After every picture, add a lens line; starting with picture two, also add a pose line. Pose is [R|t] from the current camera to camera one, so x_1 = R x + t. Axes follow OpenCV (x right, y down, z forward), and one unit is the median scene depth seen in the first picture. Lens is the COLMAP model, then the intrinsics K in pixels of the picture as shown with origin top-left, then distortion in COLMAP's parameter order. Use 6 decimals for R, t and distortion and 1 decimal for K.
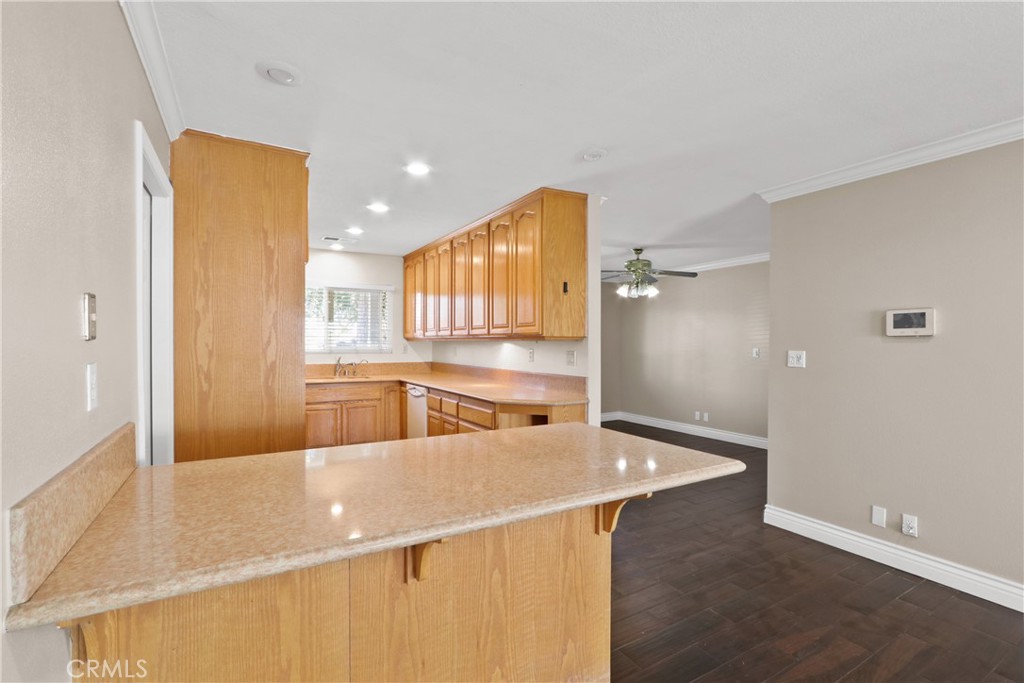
lens RADIAL K [[480.6, 0, 517.4], [0, 480.6, 344.6], [0, 0, 1]] dist [-0.007933, 0.001181]
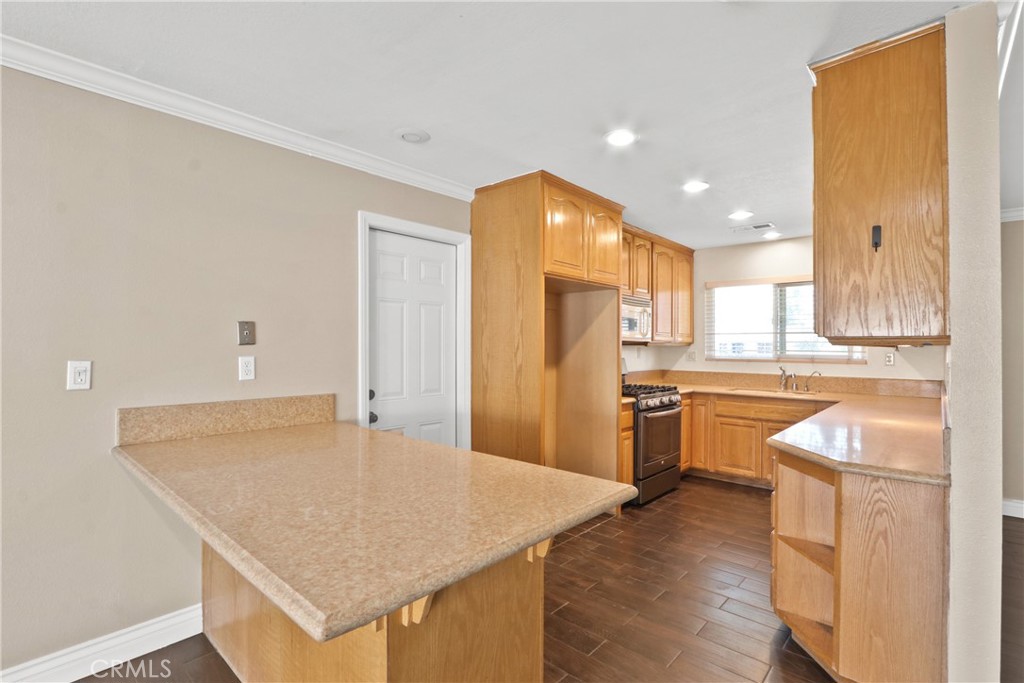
lens RADIAL K [[480.6, 0, 517.4], [0, 480.6, 344.6], [0, 0, 1]] dist [-0.007933, 0.001181]
pose [[0.310145, -0.005408, -0.950674, 0.322616], [-0.010459, 0.999904, -0.009101, -0.000237], [0.950632, 0.012765, 0.310059, 0.356806]]
